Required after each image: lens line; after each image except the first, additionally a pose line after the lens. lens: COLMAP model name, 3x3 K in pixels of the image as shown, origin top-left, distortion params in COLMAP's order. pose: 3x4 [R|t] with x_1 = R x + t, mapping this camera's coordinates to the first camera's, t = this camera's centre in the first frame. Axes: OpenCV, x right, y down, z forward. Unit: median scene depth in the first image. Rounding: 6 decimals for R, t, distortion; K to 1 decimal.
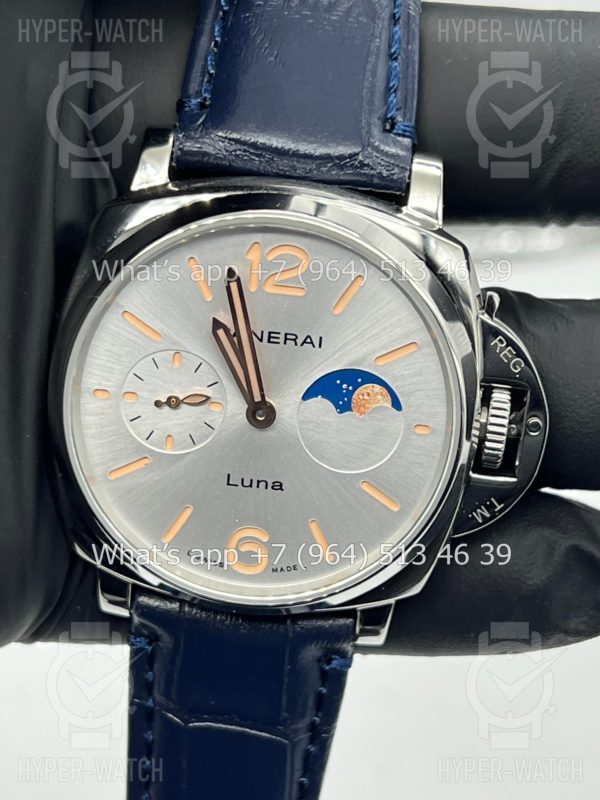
lens RADIAL K [[1736.3, 0, 300.0], [0, 1736.3, 400.0], [0, 0, 1]] dist [0.288383, 0.326969]
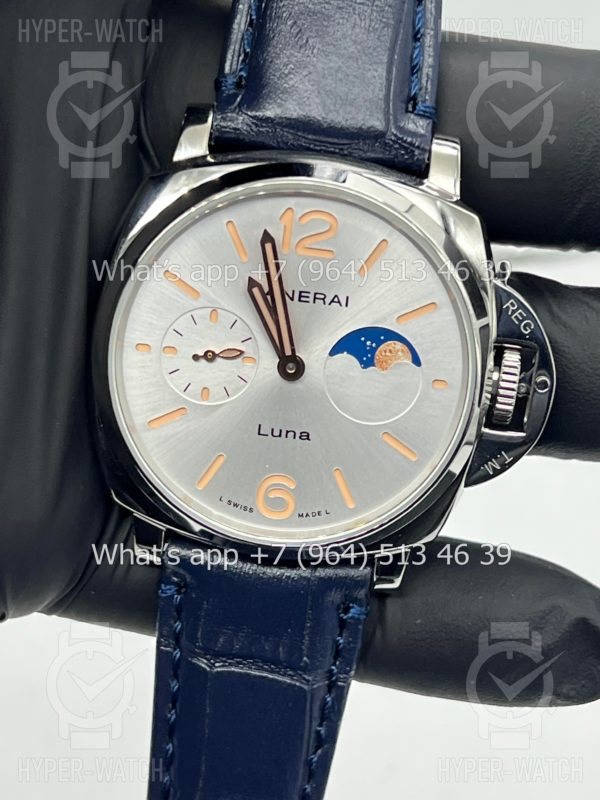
lens RADIAL K [[1736.3, 0, 300.0], [0, 1736.3, 400.0], [0, 0, 1]] dist [0.288383, 0.326969]
pose [[0.999699, 0.012475, 0.021138, -0.039138], [-0.011306, 0.998447, -0.054548, 0.086322], [-0.021786, 0.054293, 0.998287, -0.077977]]
